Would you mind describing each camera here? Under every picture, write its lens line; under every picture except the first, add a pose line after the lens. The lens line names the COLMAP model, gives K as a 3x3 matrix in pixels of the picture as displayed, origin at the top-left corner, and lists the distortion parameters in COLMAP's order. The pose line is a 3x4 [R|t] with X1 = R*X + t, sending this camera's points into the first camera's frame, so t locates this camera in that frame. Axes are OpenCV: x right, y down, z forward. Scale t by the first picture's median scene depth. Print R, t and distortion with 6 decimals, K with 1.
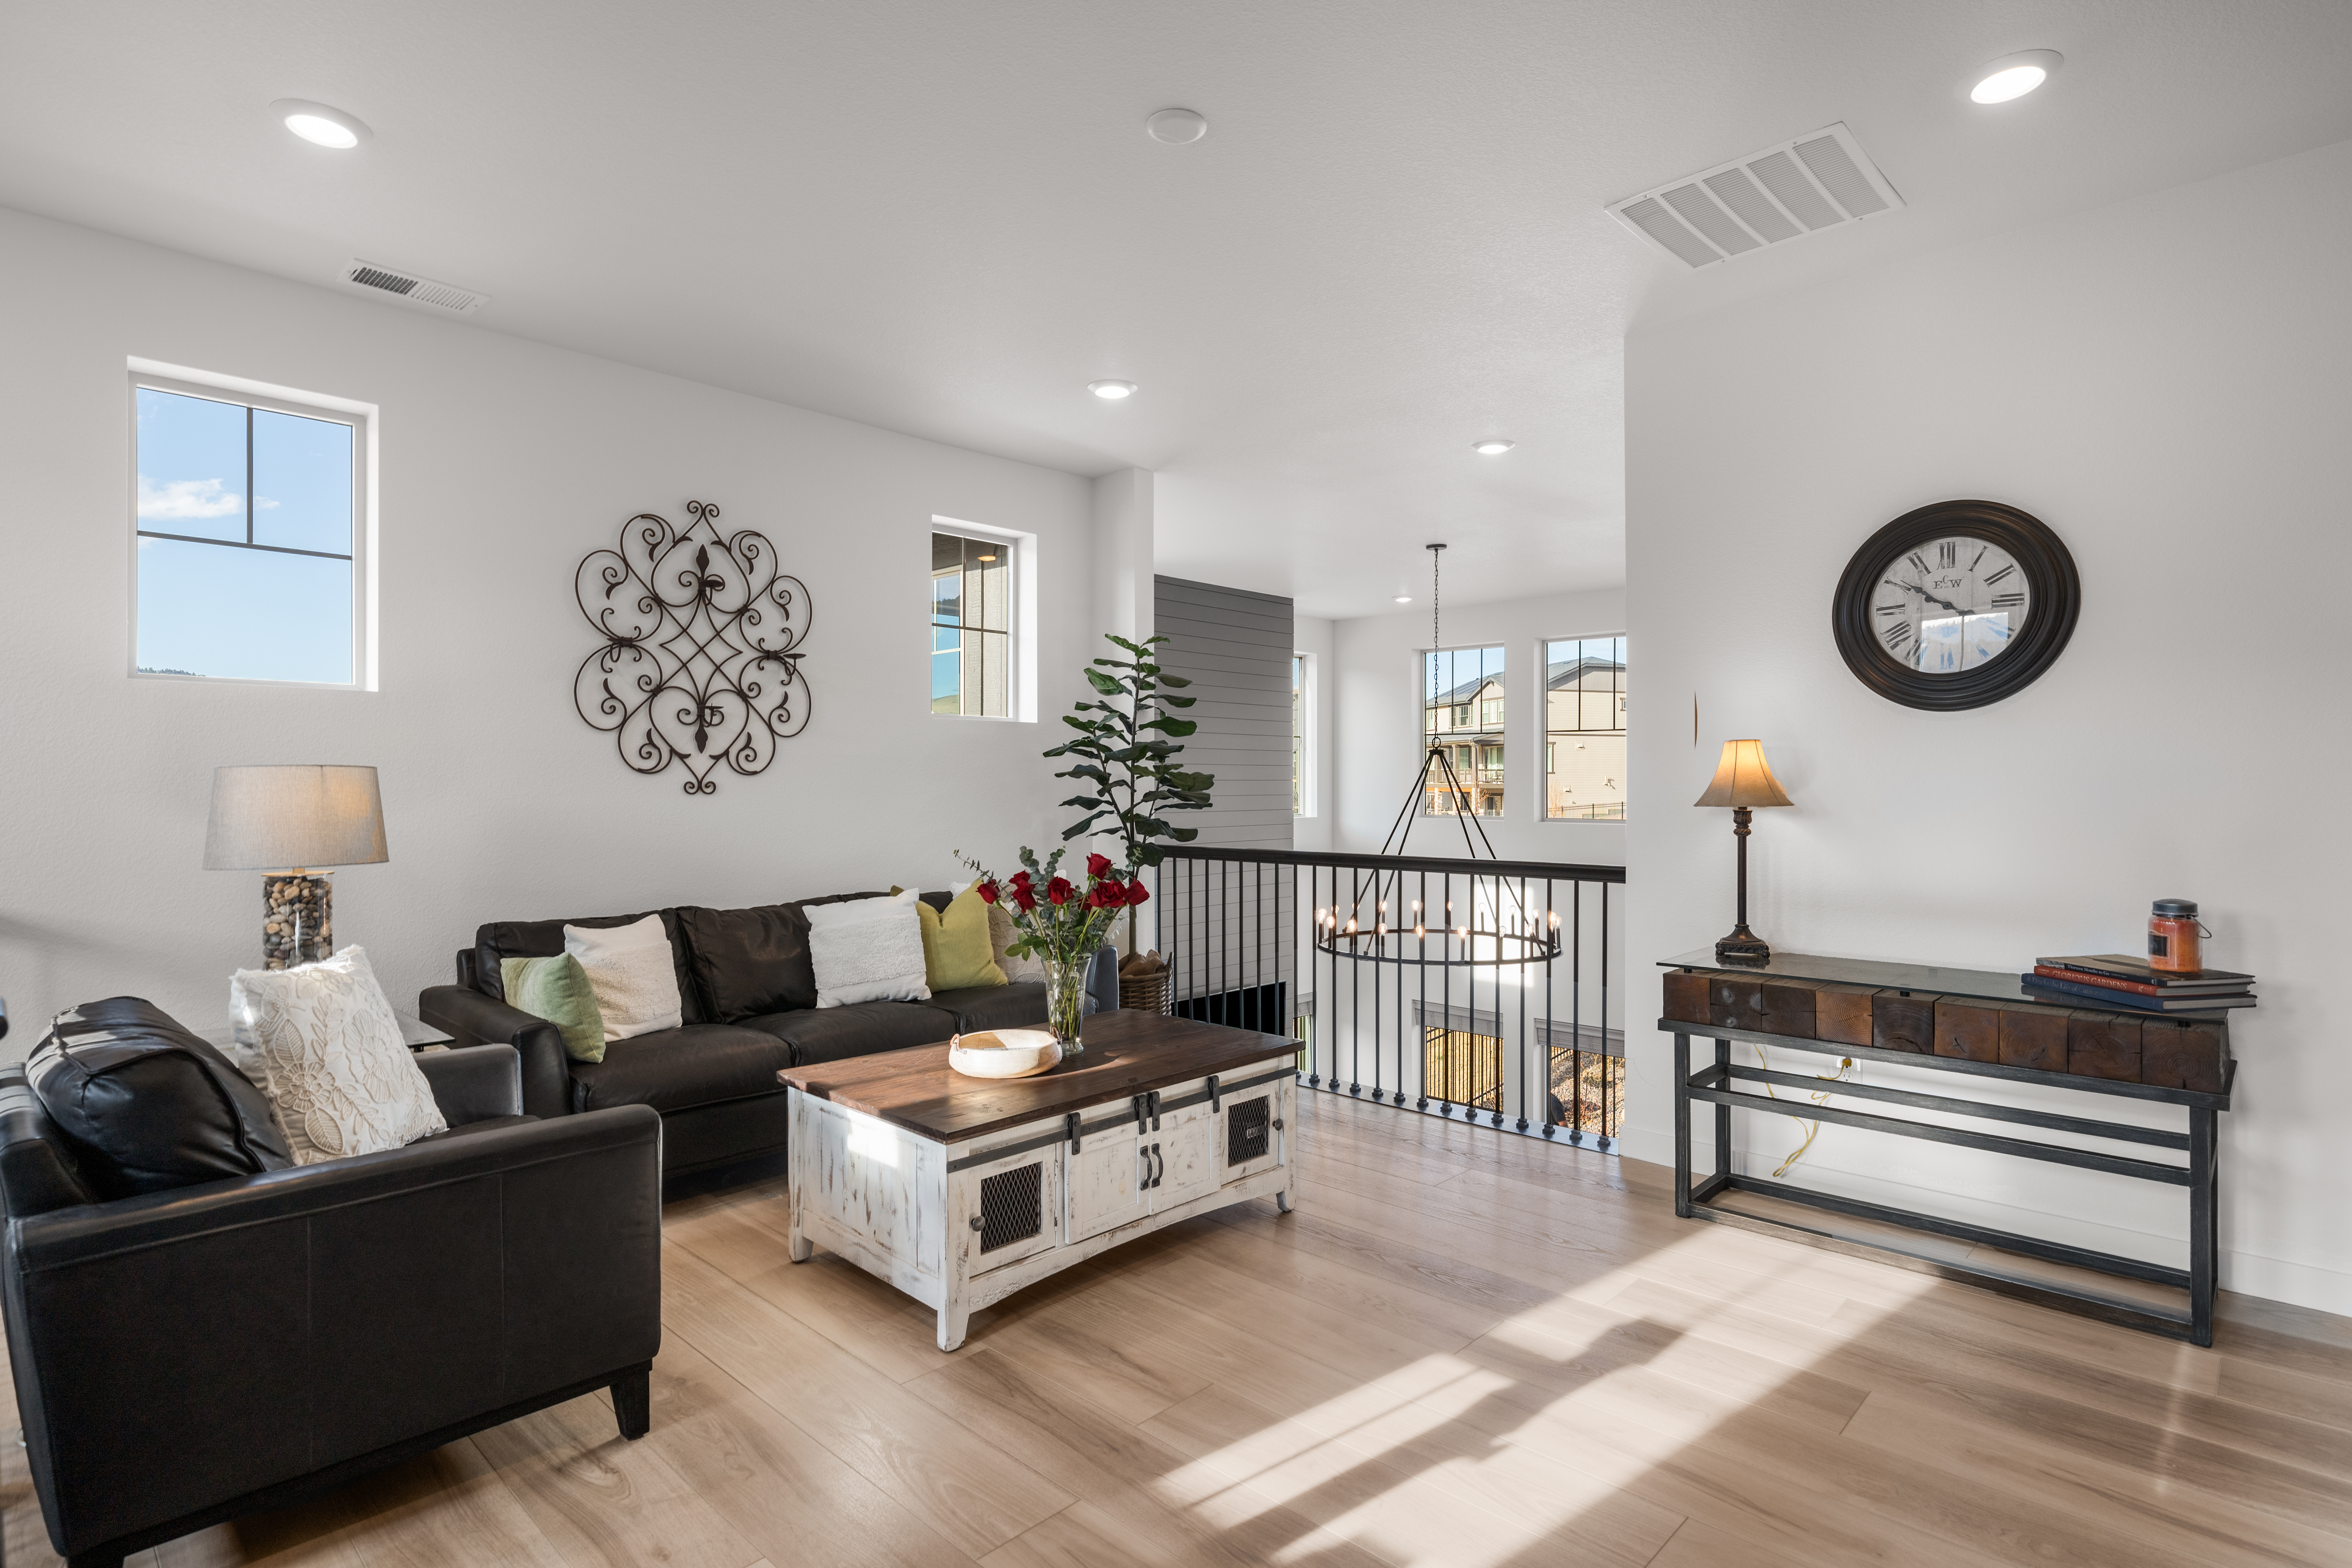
lens RADIAL K [[1184.9, 0, 1155.3], [0, 1184.9, 786.8], [0, 0, 1]] dist [0.002994, 0.000577]
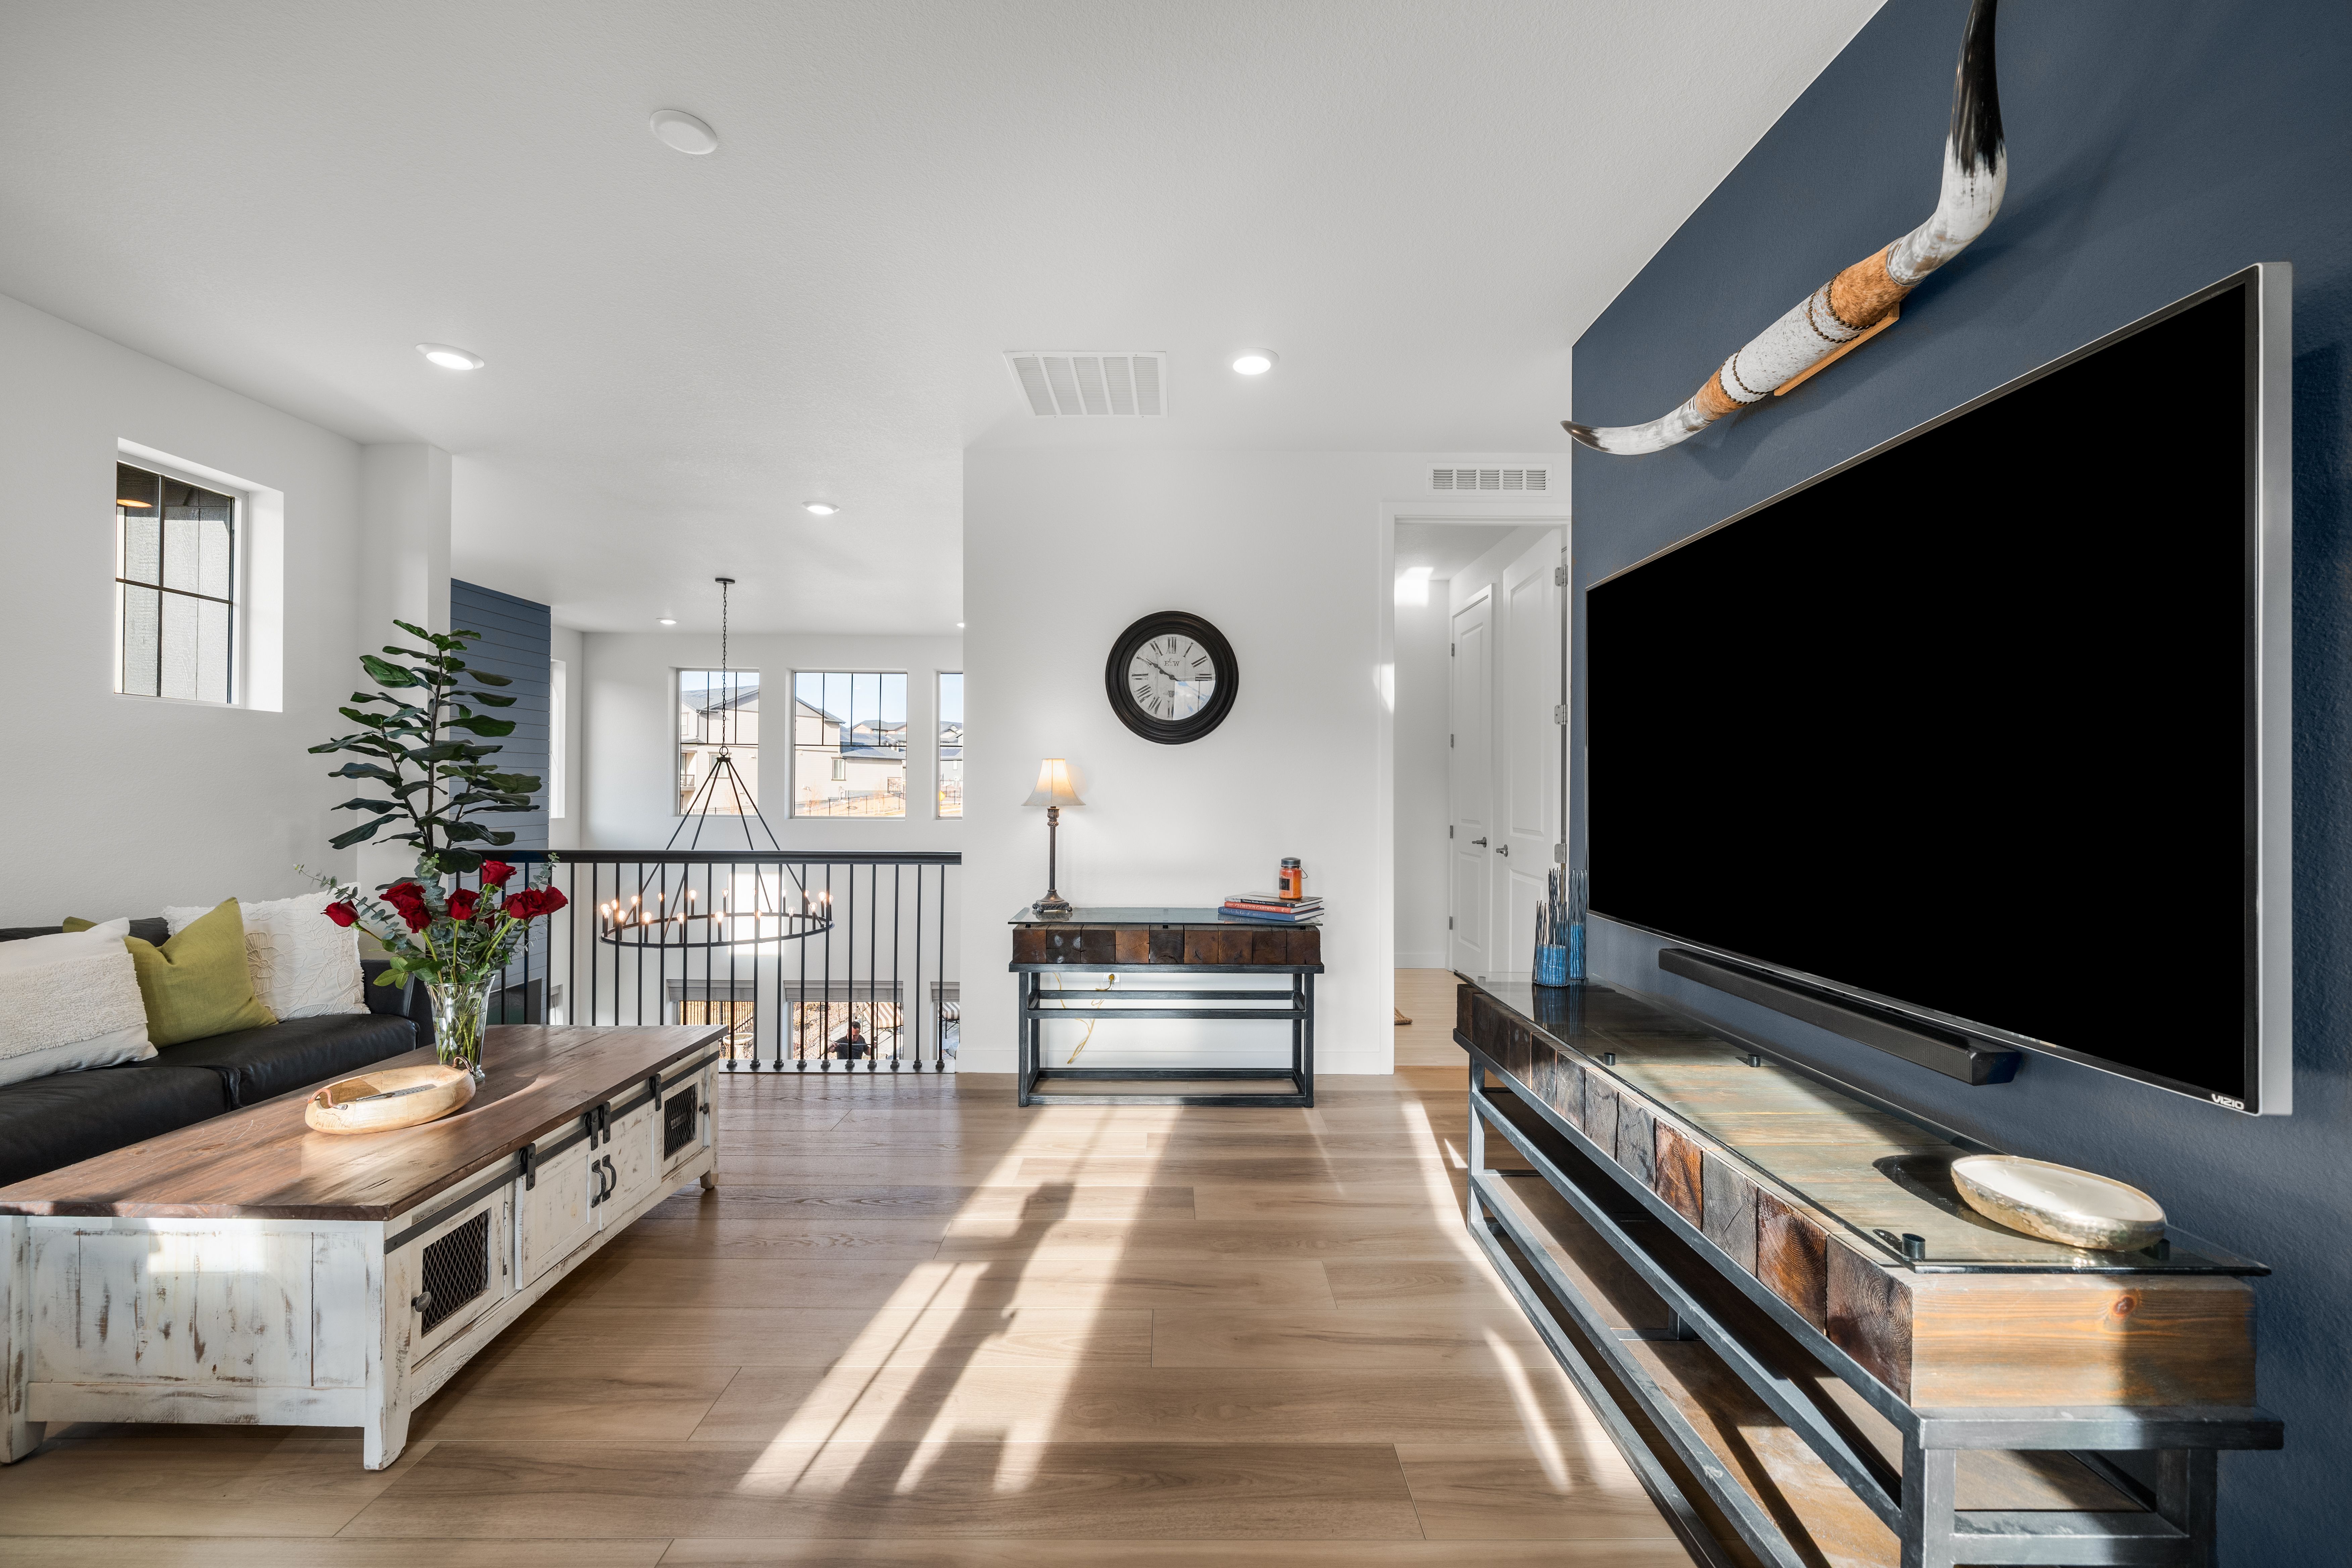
lens RADIAL K [[930.4, 0, 1172.1], [0, 930.4, 790.8], [0, 0, 1]] dist [-0.001068, -0.000481]
pose [[0.710621, 0.005173, 0.703556, -0.161647], [-0.005454, 0.999983, -0.001843, -0.000061], [-0.703554, -0.002527, 0.710637, 0.100885]]
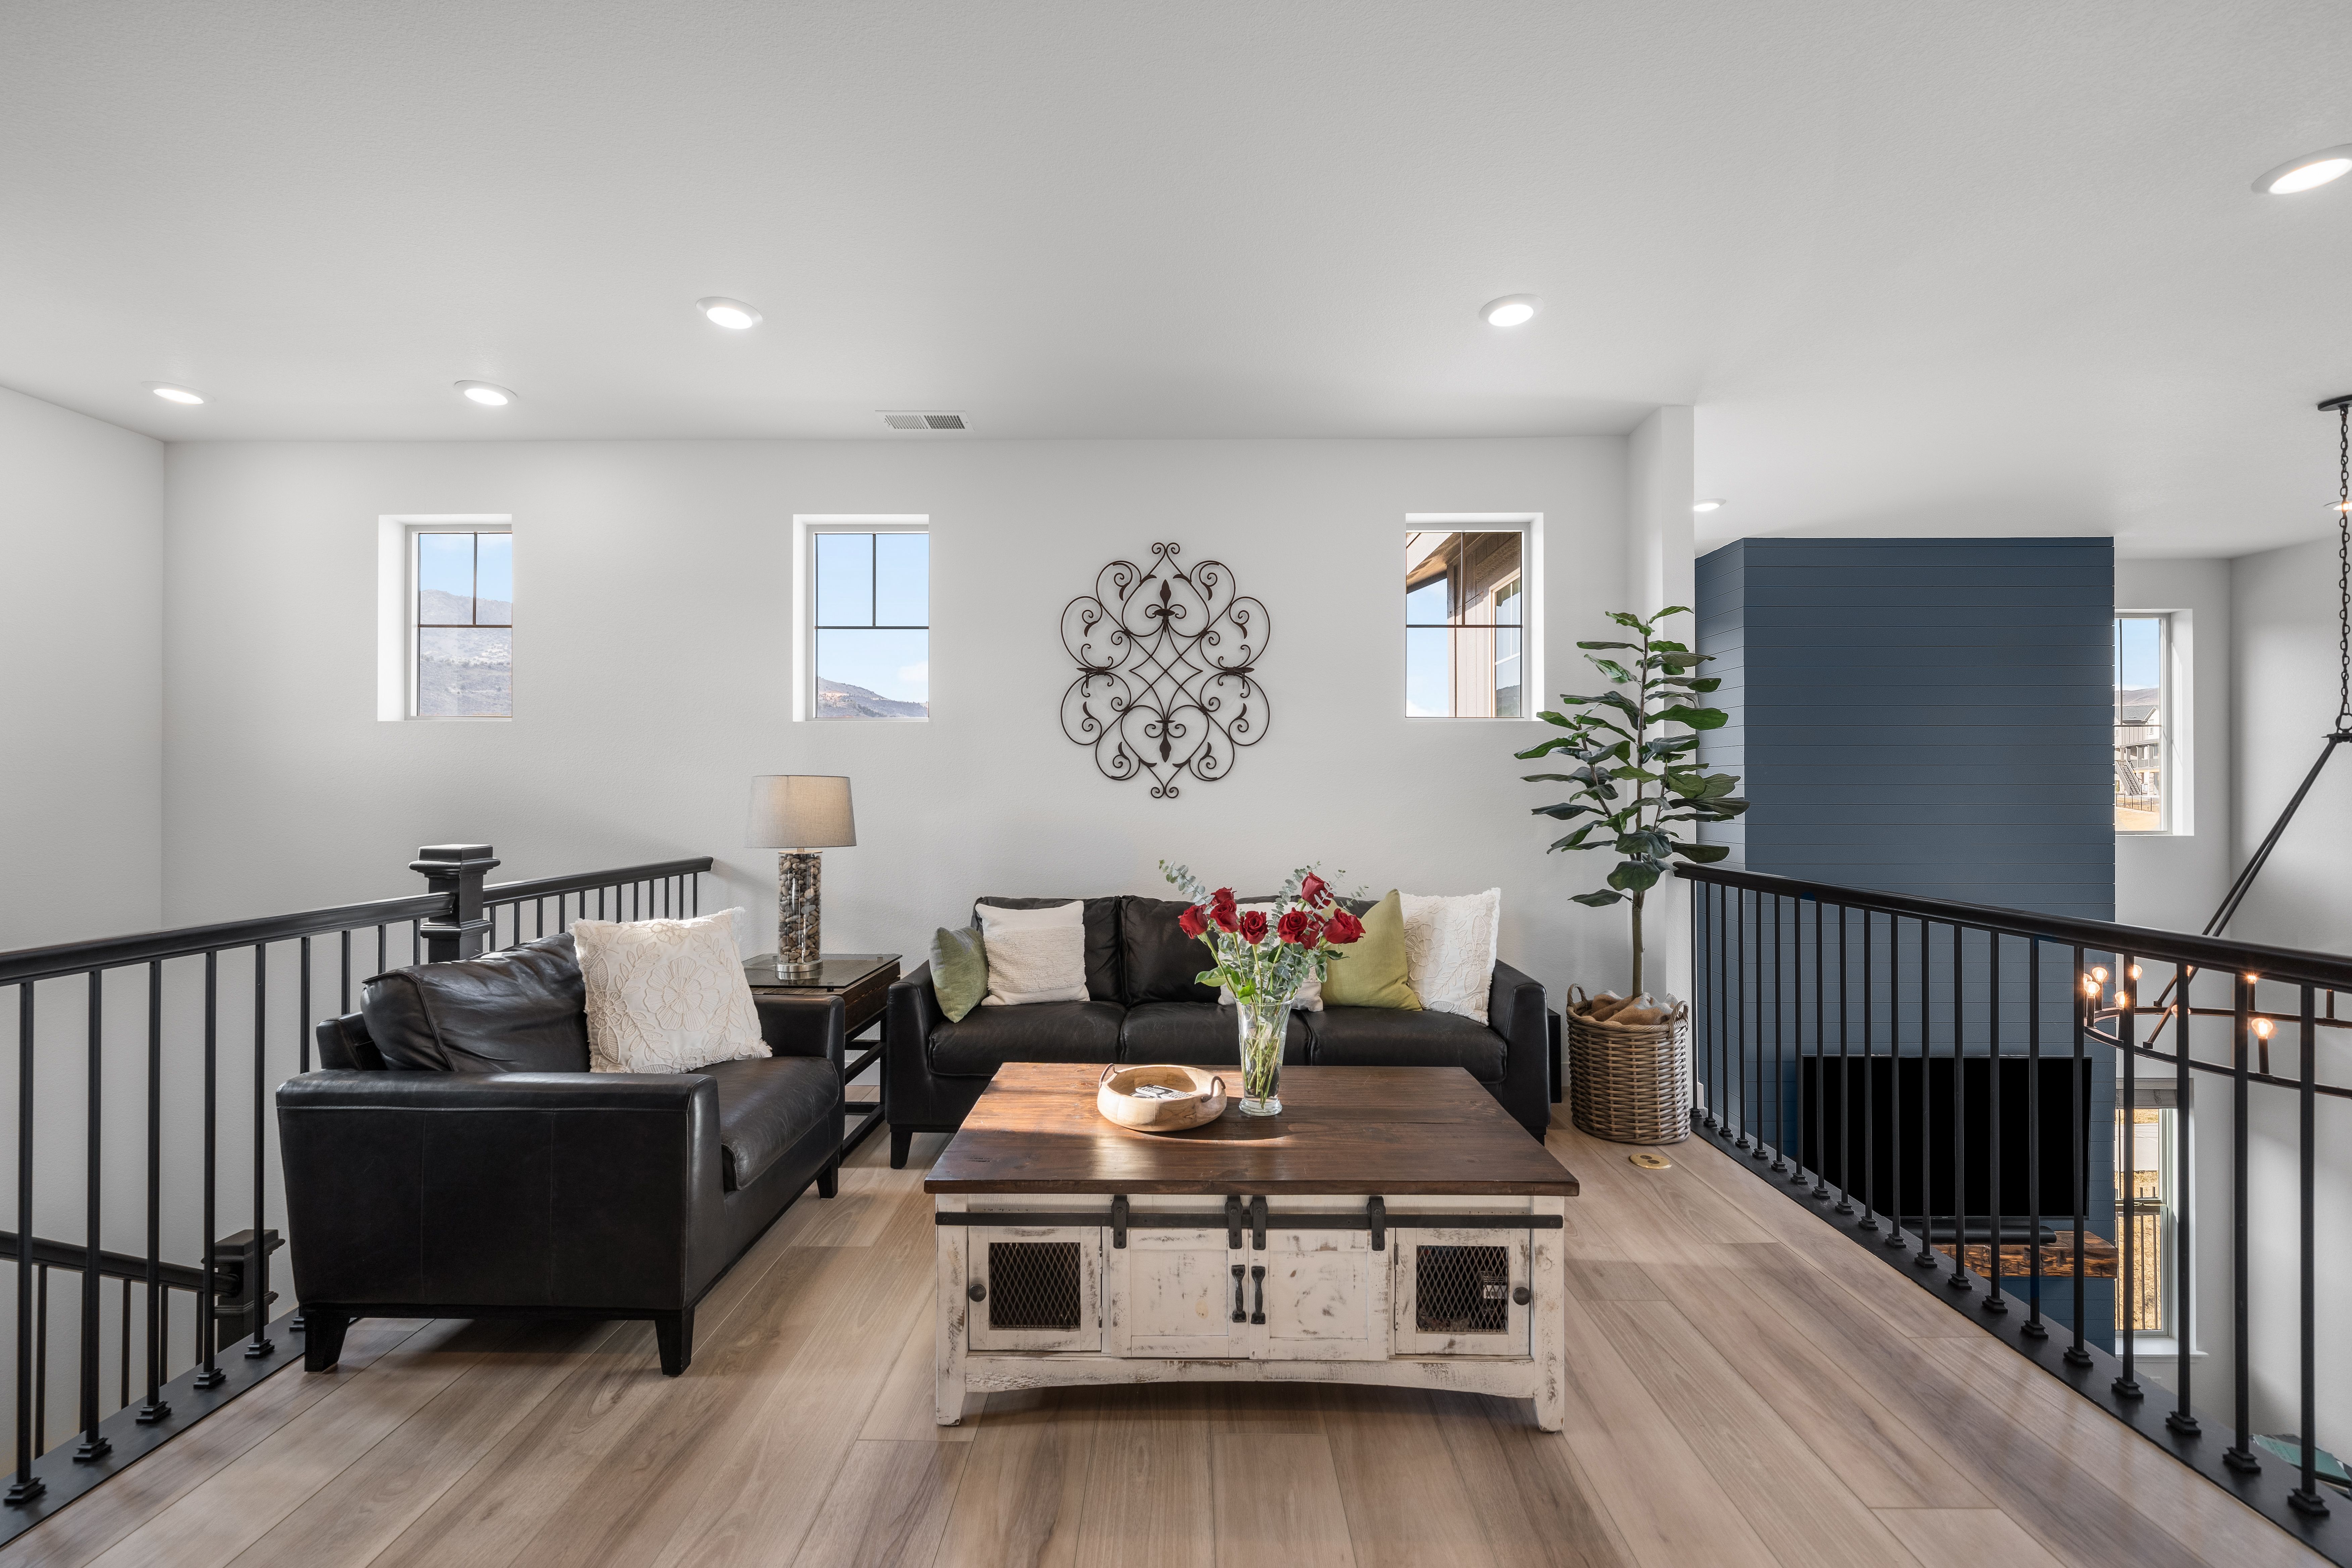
lens RADIAL K [[930.4, 0, 1172.1], [0, 930.4, 790.8], [0, 0, 1]] dist [-0.001068, -0.000481]
pose [[0.692870, 0.001549, -0.721061, 0.300680], [-0.002391, 0.999997, -0.000150, -0.000692], [0.721059, 0.001828, 0.692871, 0.426820]]
